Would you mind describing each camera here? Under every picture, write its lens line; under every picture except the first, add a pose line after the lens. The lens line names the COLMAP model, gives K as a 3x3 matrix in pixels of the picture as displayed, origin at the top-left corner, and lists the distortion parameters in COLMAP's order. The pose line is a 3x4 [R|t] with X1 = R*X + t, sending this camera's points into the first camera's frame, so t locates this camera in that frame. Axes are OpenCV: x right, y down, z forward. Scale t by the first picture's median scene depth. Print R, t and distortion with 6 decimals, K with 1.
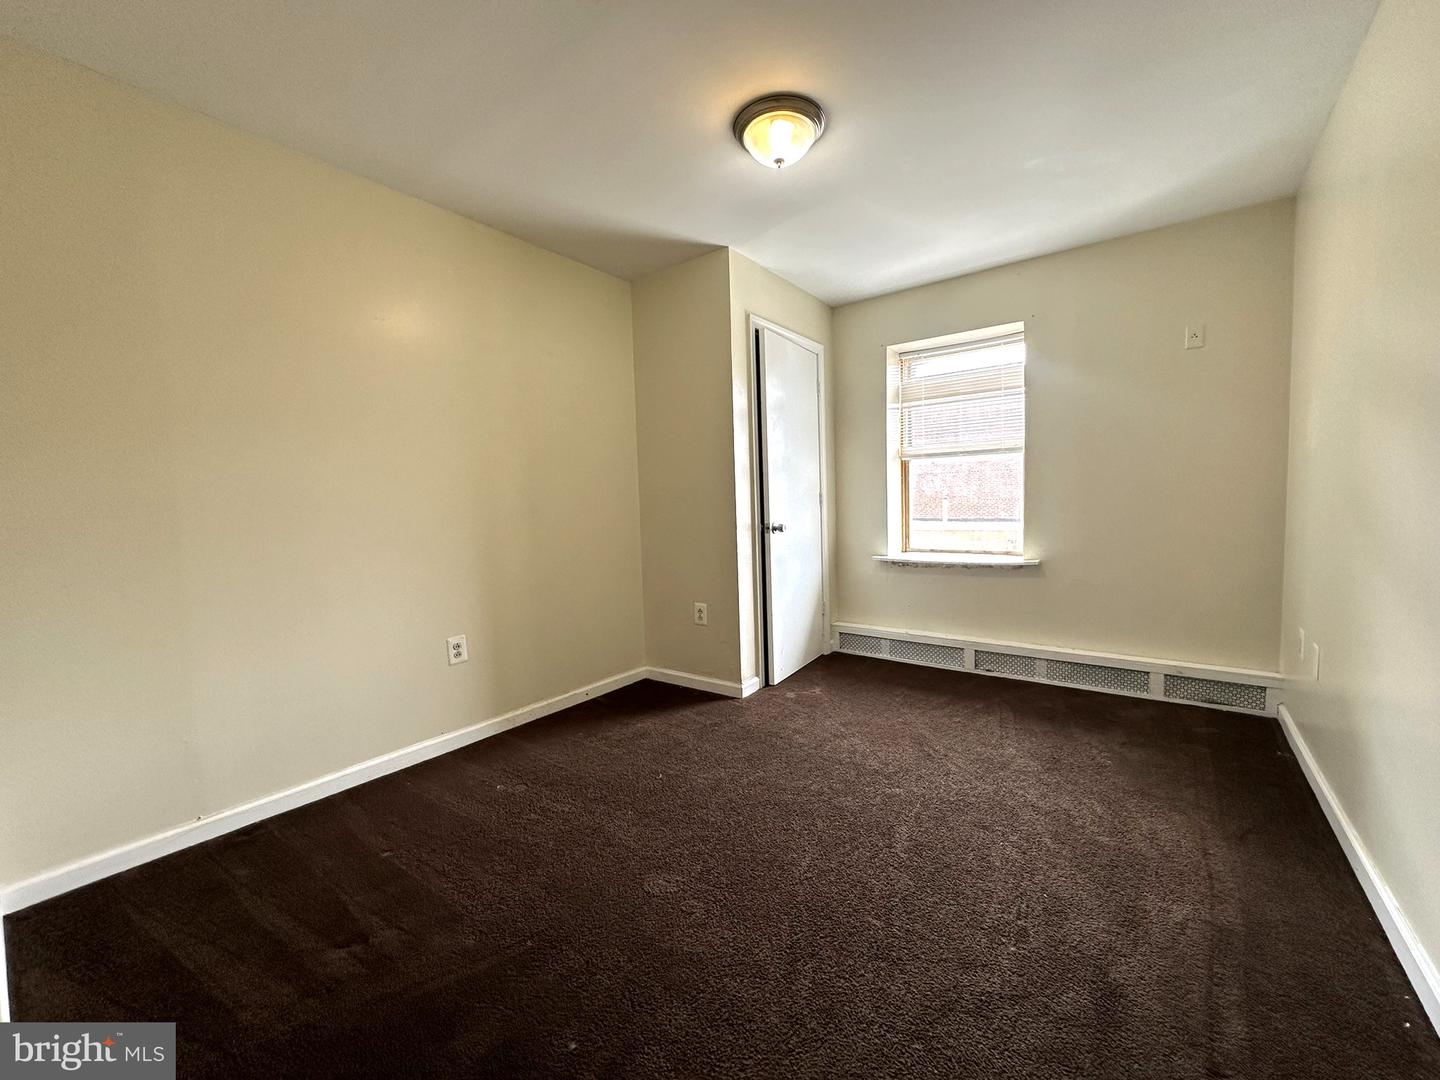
lens RADIAL K [[574.0, 0, 719.5], [0, 574.0, 538.4], [0, 0, 1]] dist [-0.002149, 0.000250]
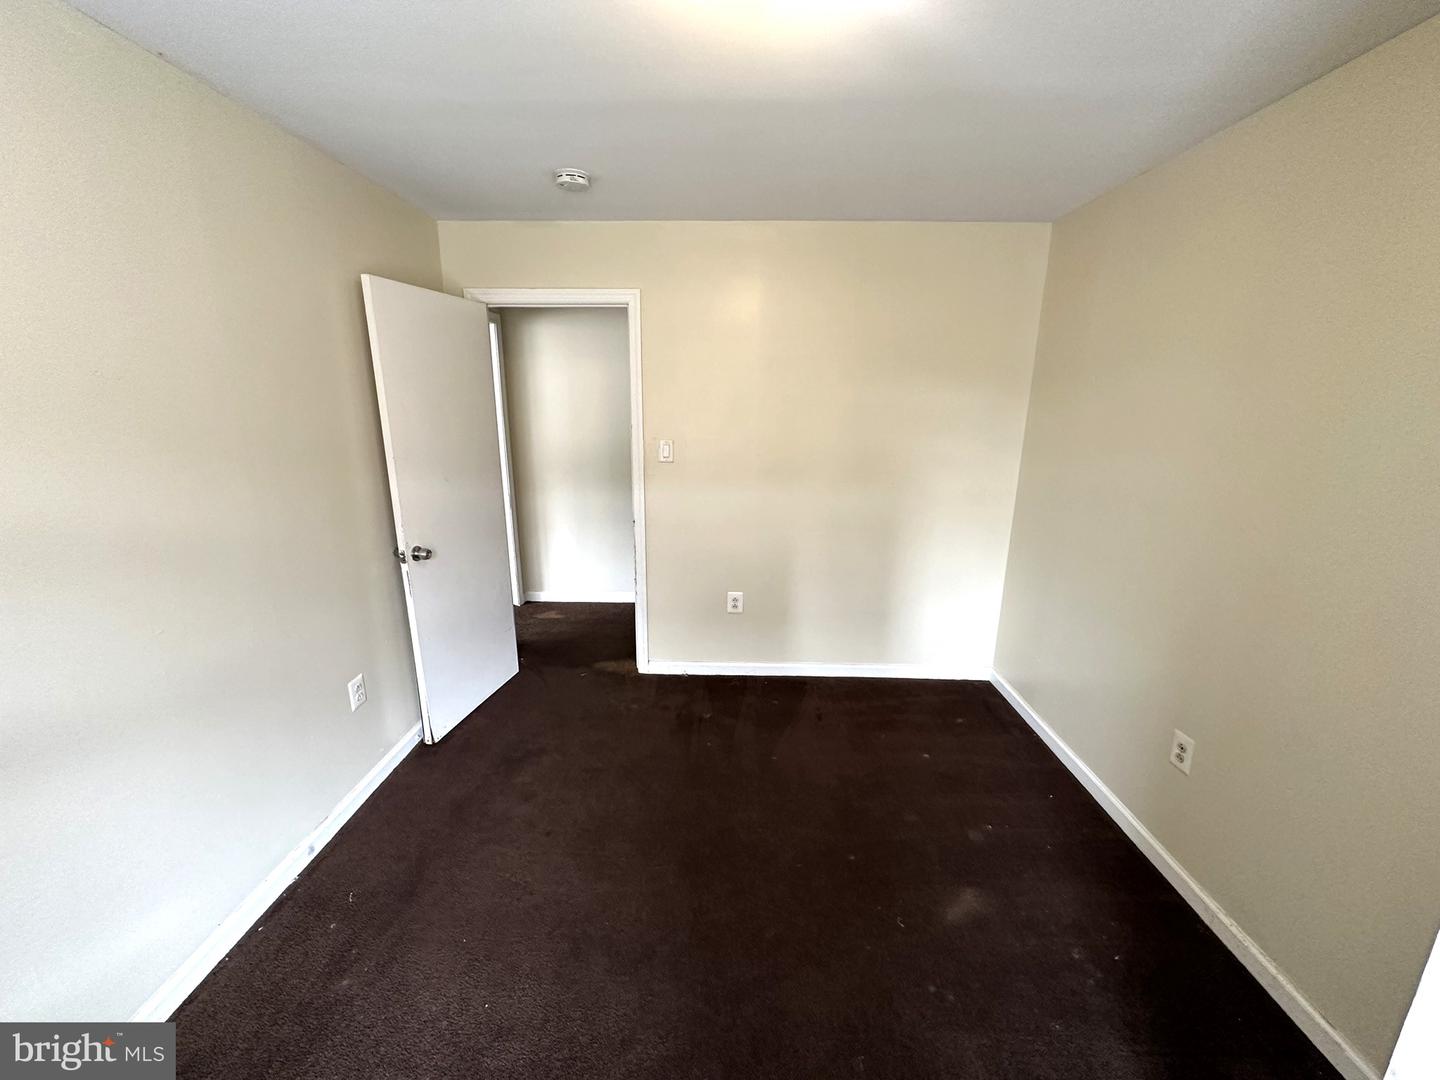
lens RADIAL K [[580.2, 0, 694.1], [0, 580.2, 546.3], [0, 0, 1]] dist [-0.000246, -0.000115]
pose [[-0.819940, 0.166552, -0.547685, 0.415452], [-0.011083, 0.951941, 0.306080, -0.273988], [0.572342, 0.257038, -0.778689, 1.119434]]
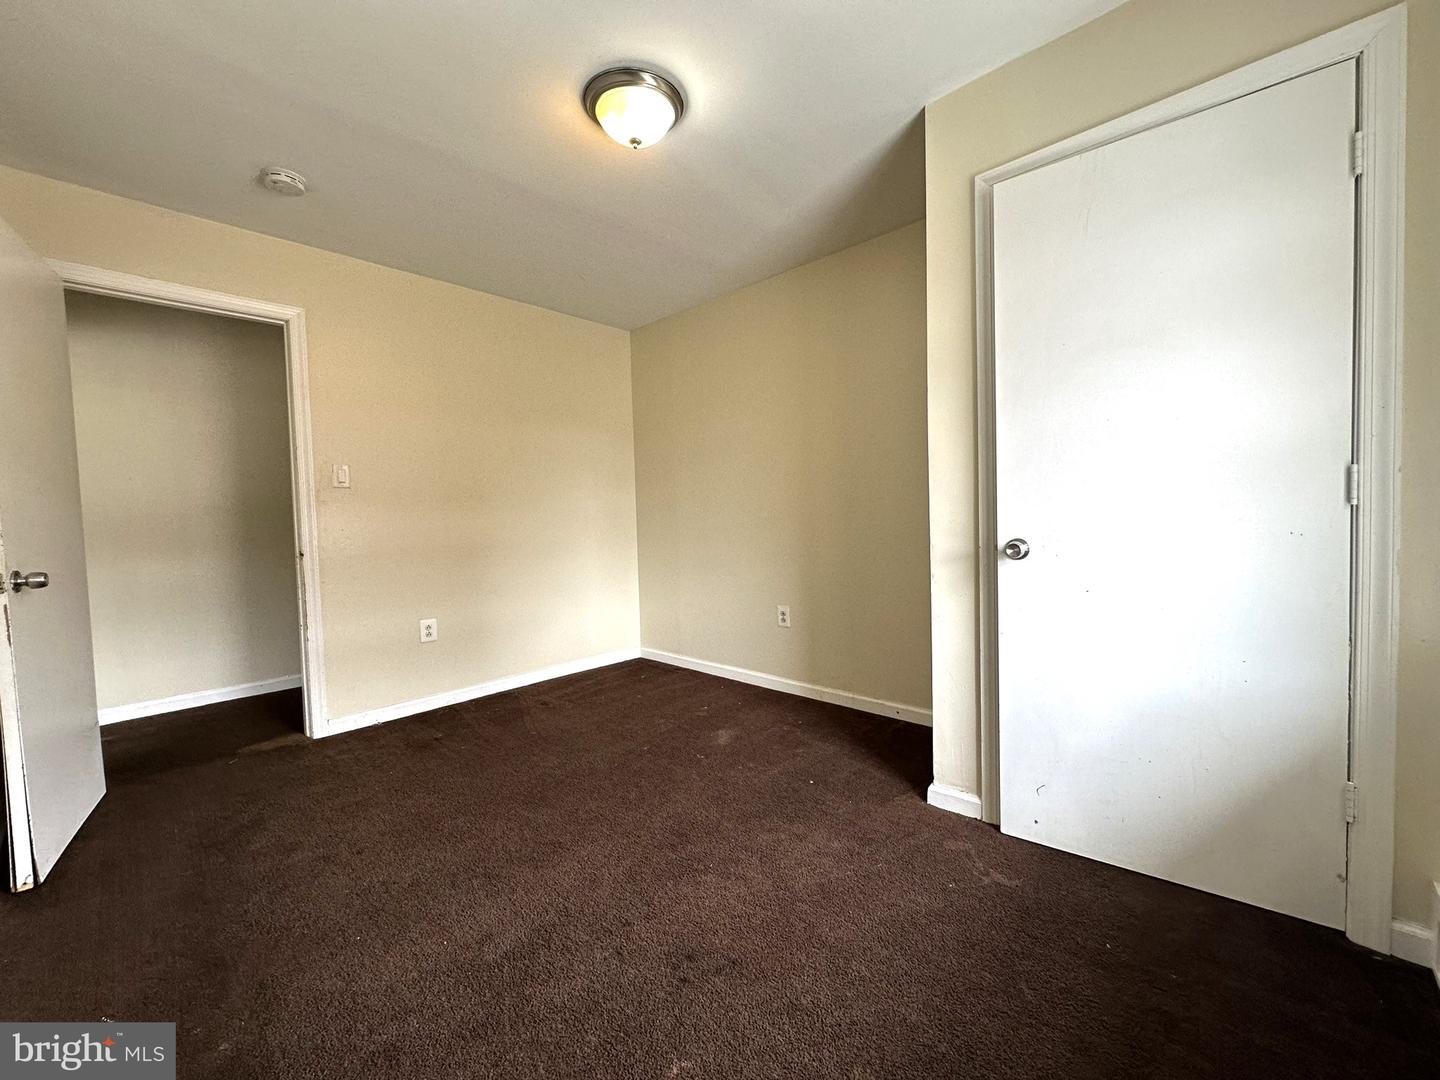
lens RADIAL K [[587.2, 0, 717.4], [0, 587.2, 538.1], [0, 0, 1]] dist [-0.001234, -0.000056]
pose [[-0.122741, 0.077127, -0.989437, 0.828403], [-0.023199, 0.996480, 0.080554, -0.081892], [0.992168, 0.032841, -0.120520, 0.974610]]
